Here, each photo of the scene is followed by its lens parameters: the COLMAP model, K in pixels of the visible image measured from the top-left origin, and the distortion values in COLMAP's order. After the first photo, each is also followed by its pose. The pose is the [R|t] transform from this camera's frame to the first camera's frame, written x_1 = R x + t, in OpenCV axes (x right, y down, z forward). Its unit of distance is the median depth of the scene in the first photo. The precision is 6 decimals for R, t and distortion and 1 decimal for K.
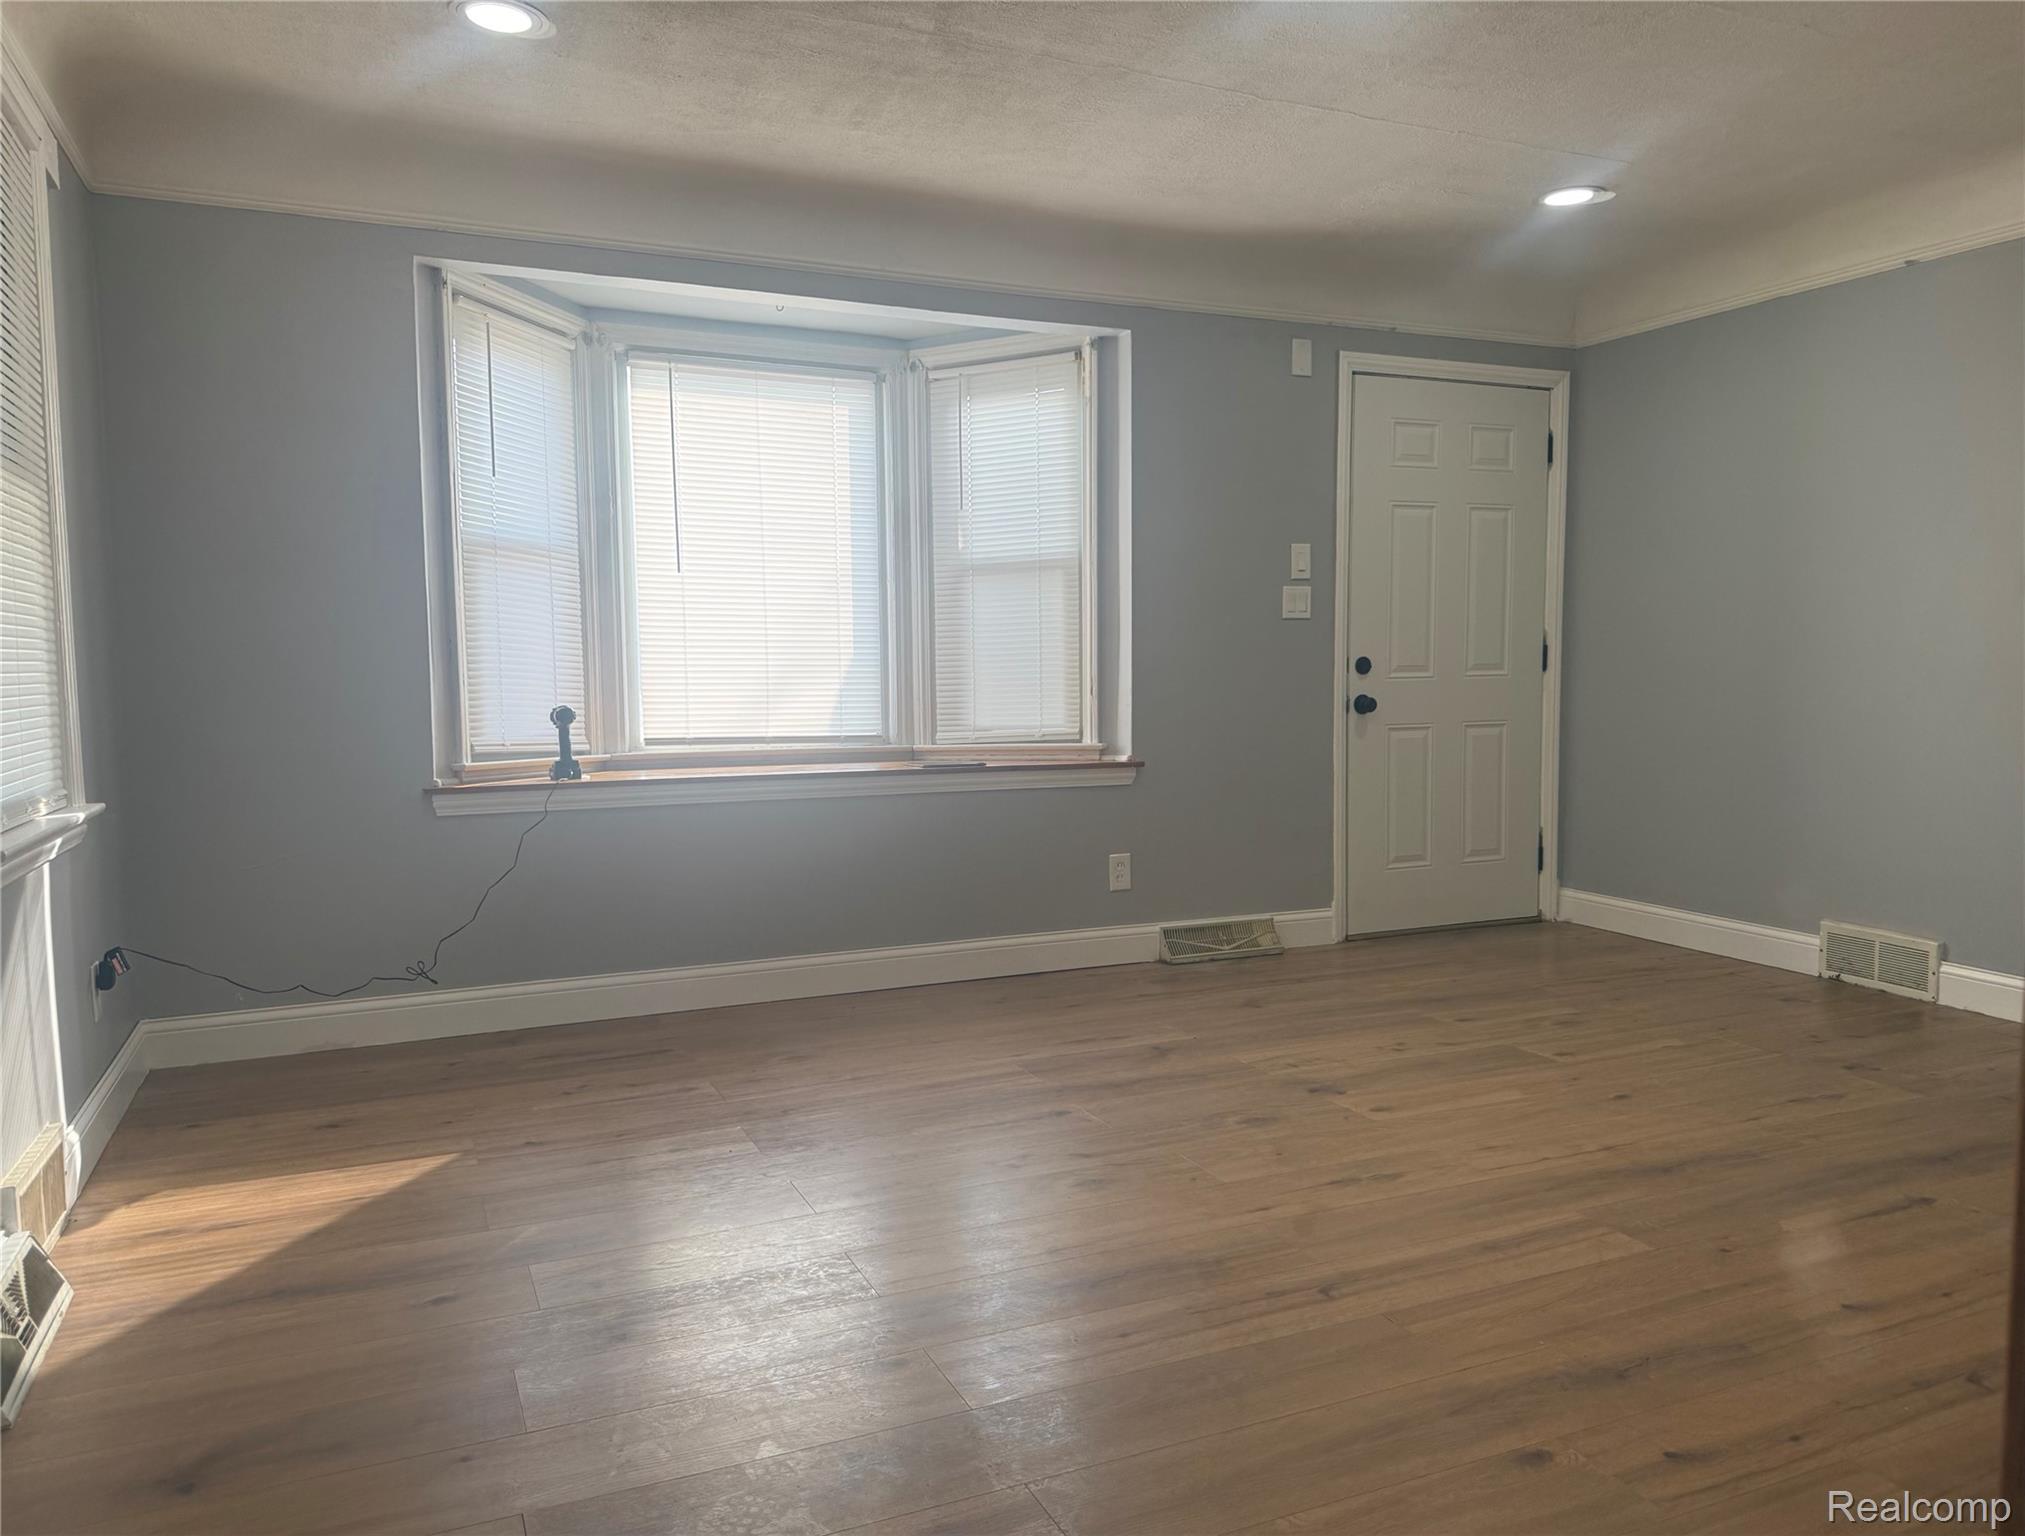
lens RADIAL K [[1459.1, 0, 1013.0], [0, 1459.1, 771.9], [0, 0, 1]] dist [0.054090, -0.026012]
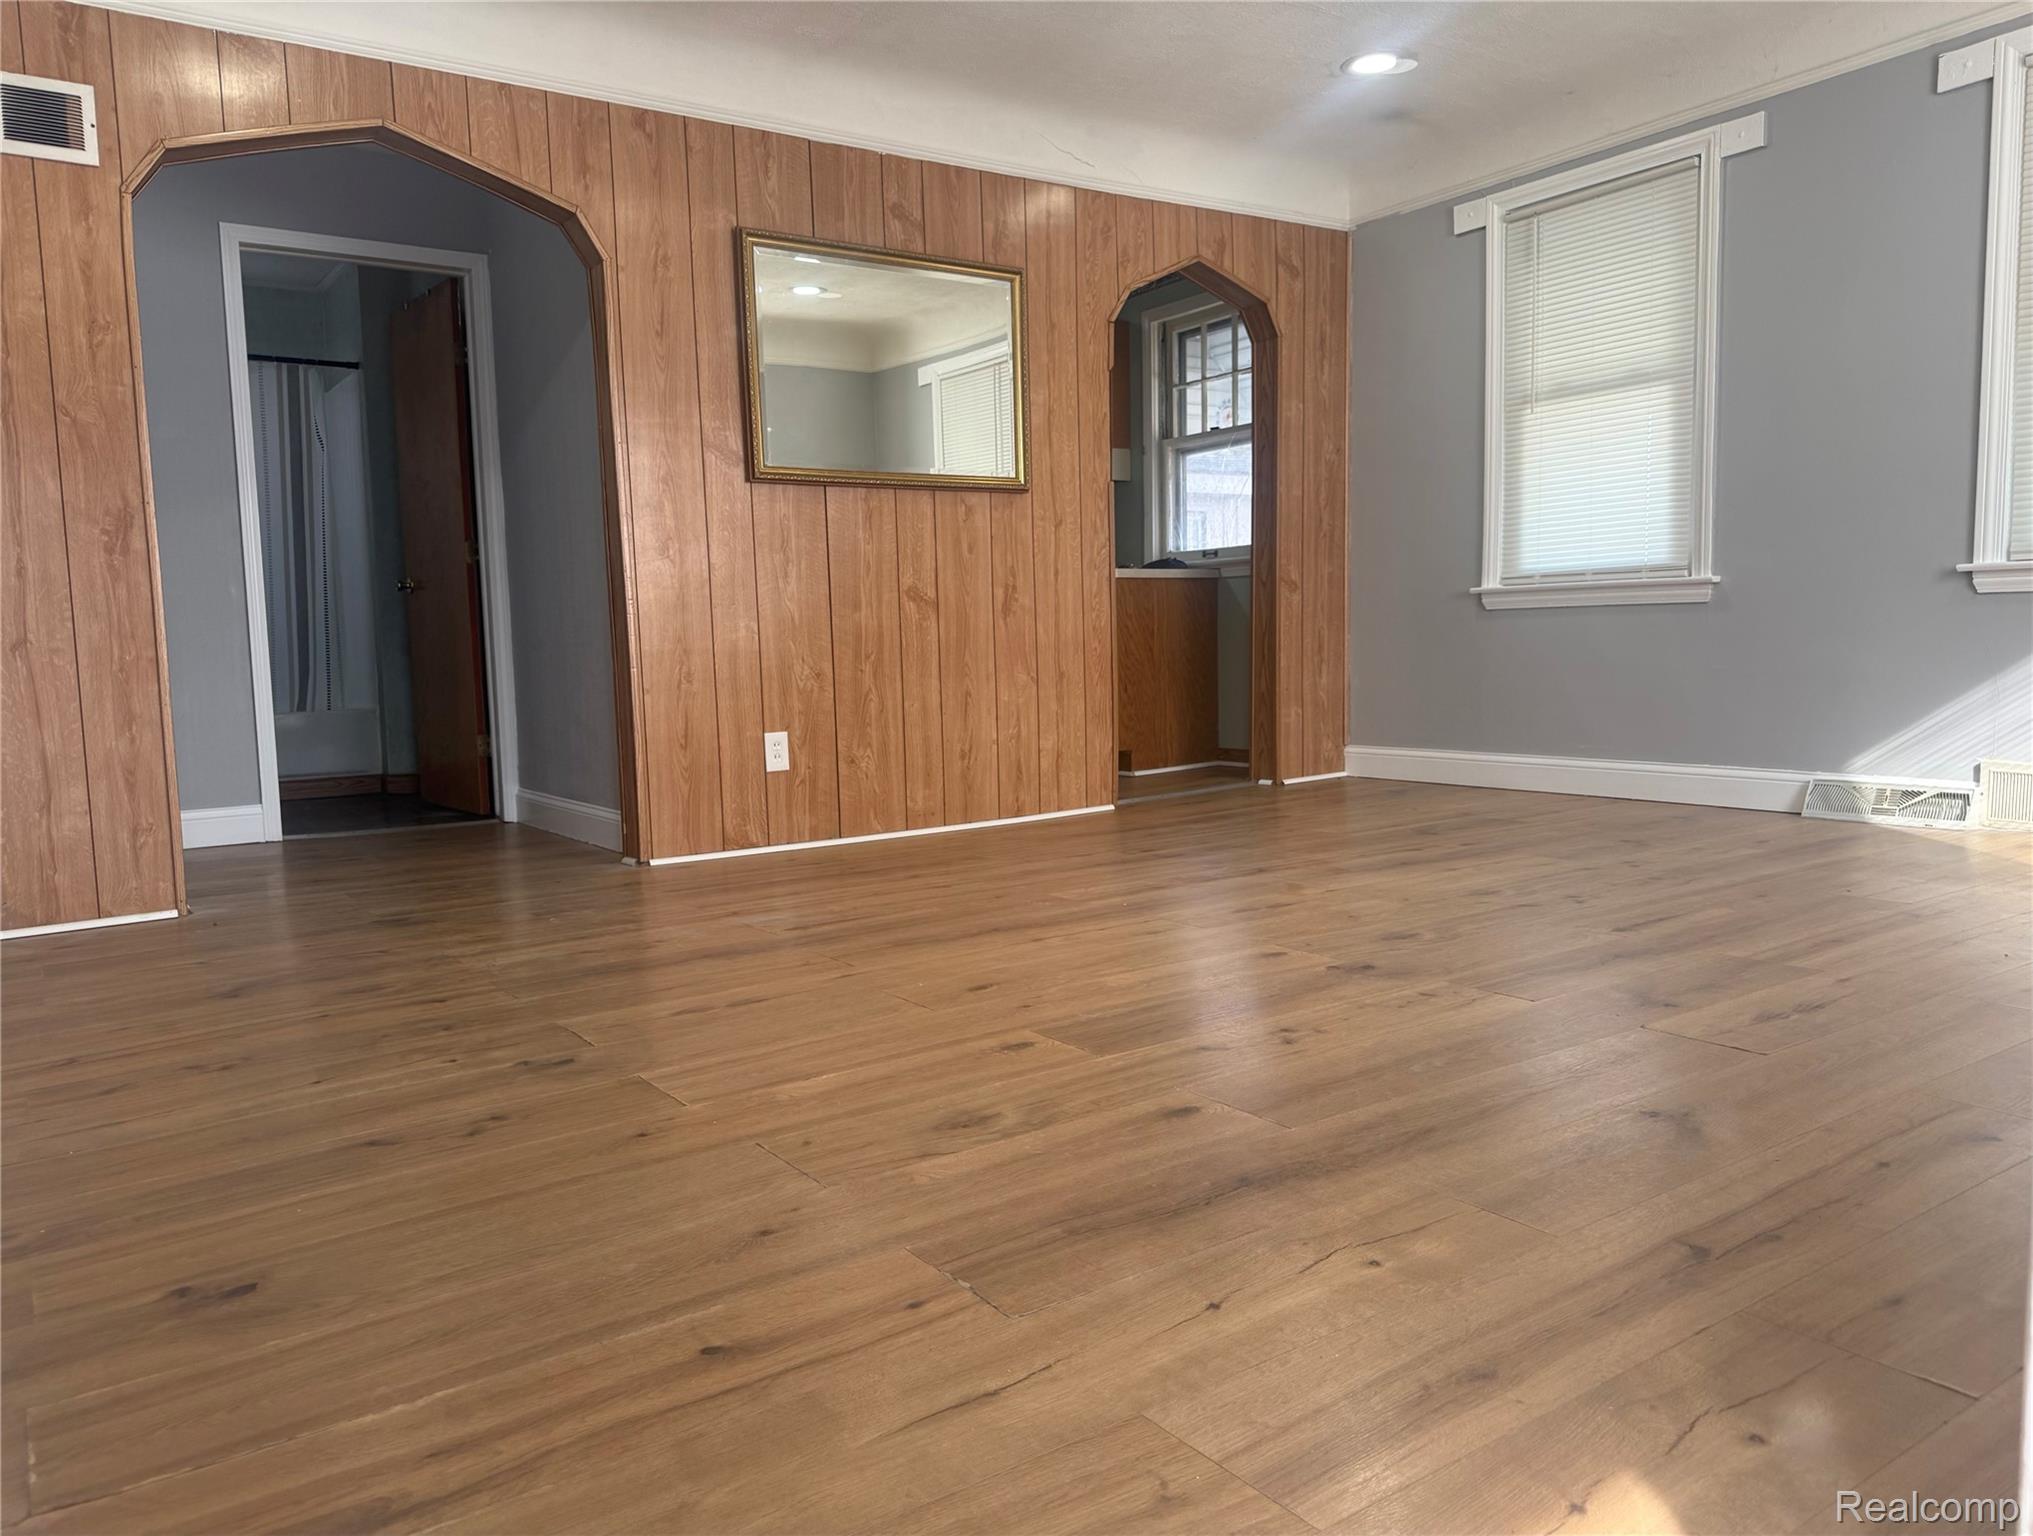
lens RADIAL K [[1464.9, 0, 1018.2], [0, 1464.9, 782.6], [0, 0, 1]] dist [0.054090, -0.026012]
pose [[-0.980553, 0.048874, -0.190073, 0.601860], [0.016072, 0.985240, 0.170424, -0.011010], [0.195597, 0.164055, -0.966865, 1.940634]]
